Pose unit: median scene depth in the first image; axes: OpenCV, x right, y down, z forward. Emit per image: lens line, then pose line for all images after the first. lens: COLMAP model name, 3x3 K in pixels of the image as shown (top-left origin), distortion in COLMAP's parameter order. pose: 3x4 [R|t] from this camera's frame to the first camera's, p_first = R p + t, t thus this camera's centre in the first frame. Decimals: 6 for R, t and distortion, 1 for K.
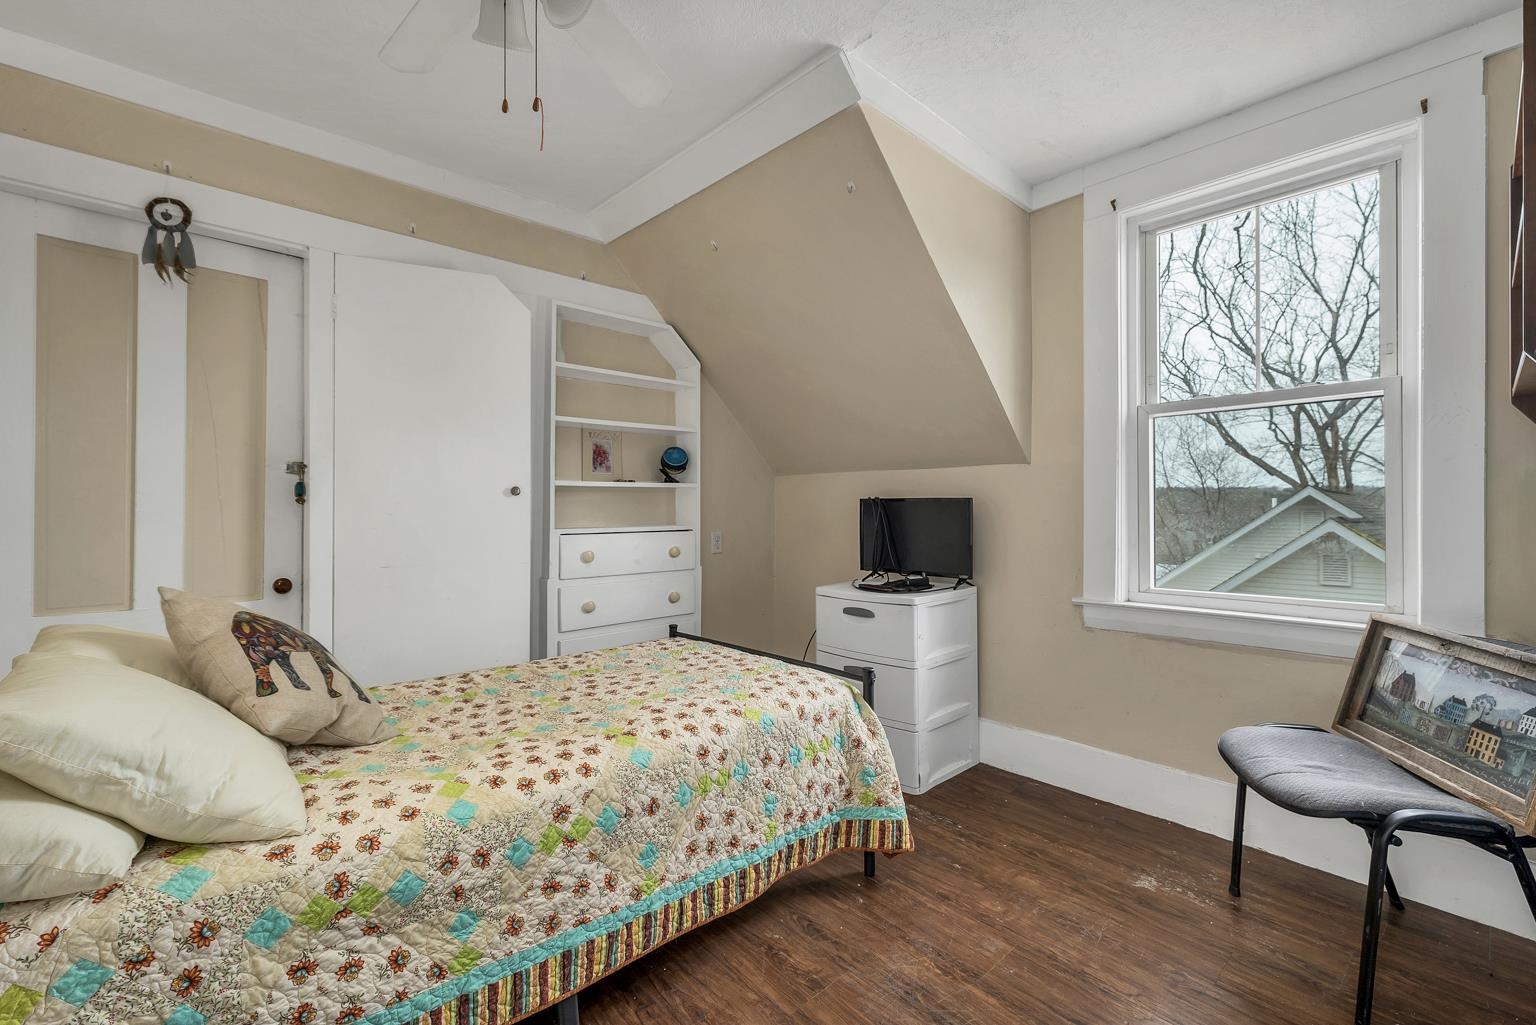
lens RADIAL K [[645.5, 0, 768.0], [0, 645.5, 512.5], [0, 0, 1]] dist [0.002900, 0.000259]
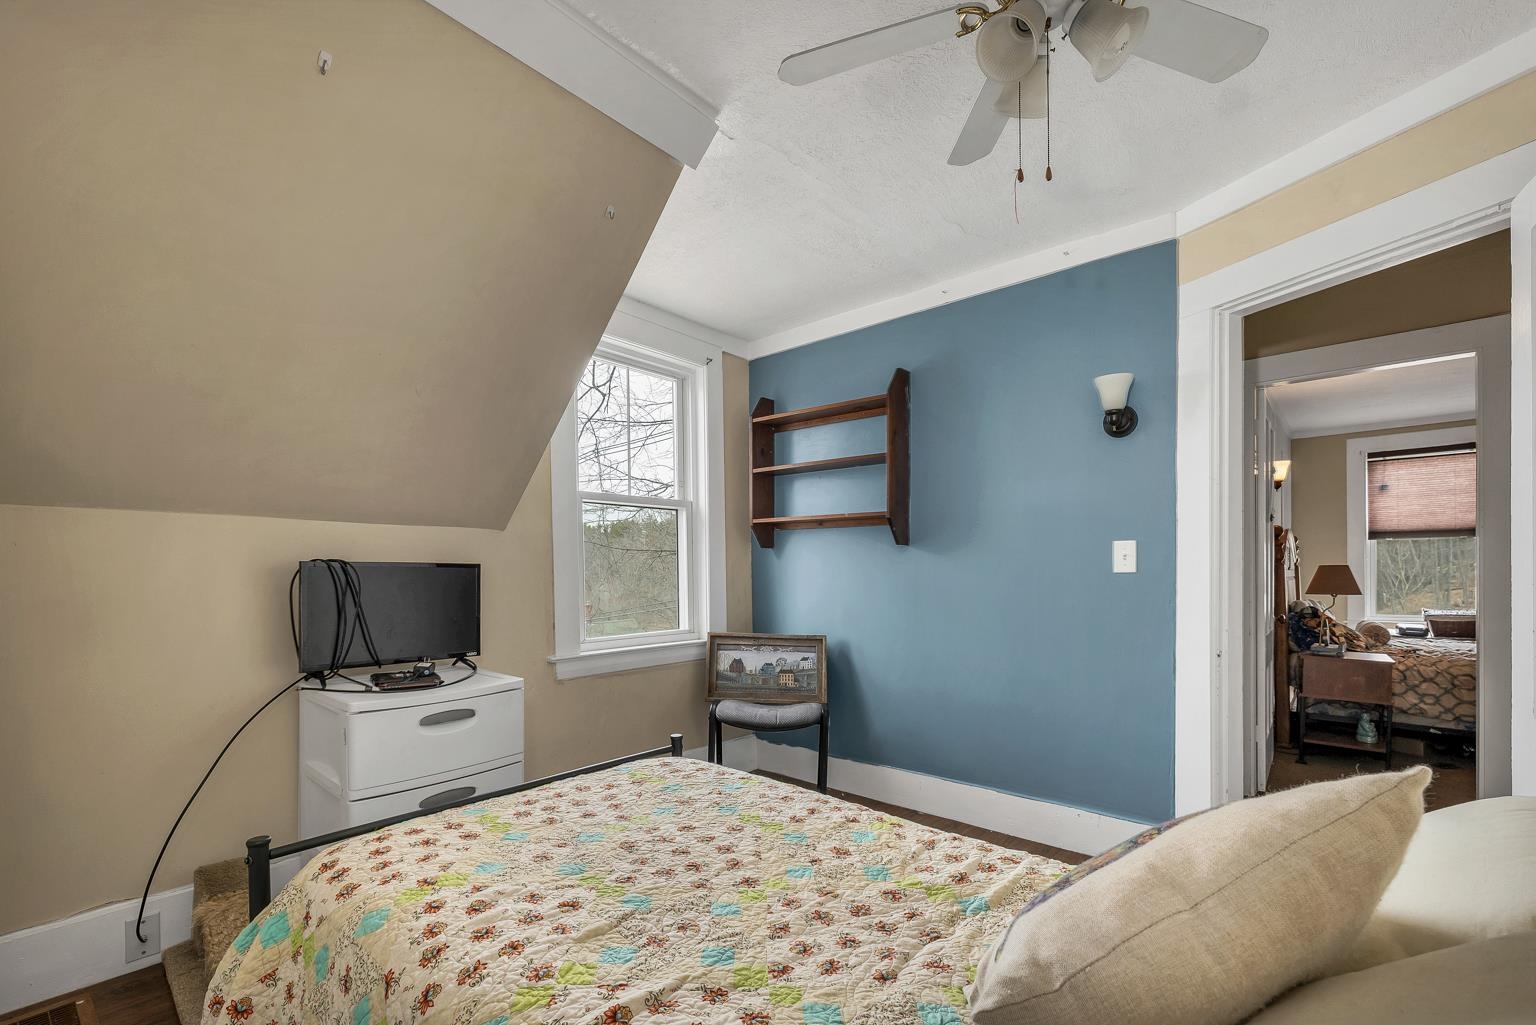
lens RADIAL K [[661.8, 0, 769.5], [0, 661.8, 574.9], [0, 0, 1]] dist [0.001083, 0.000067]
pose [[-0.099830, -0.001692, 0.995003, -0.928910], [0.008716, 0.999959, 0.002575, -0.007776], [-0.994966, 0.008930, -0.099811, 1.020403]]
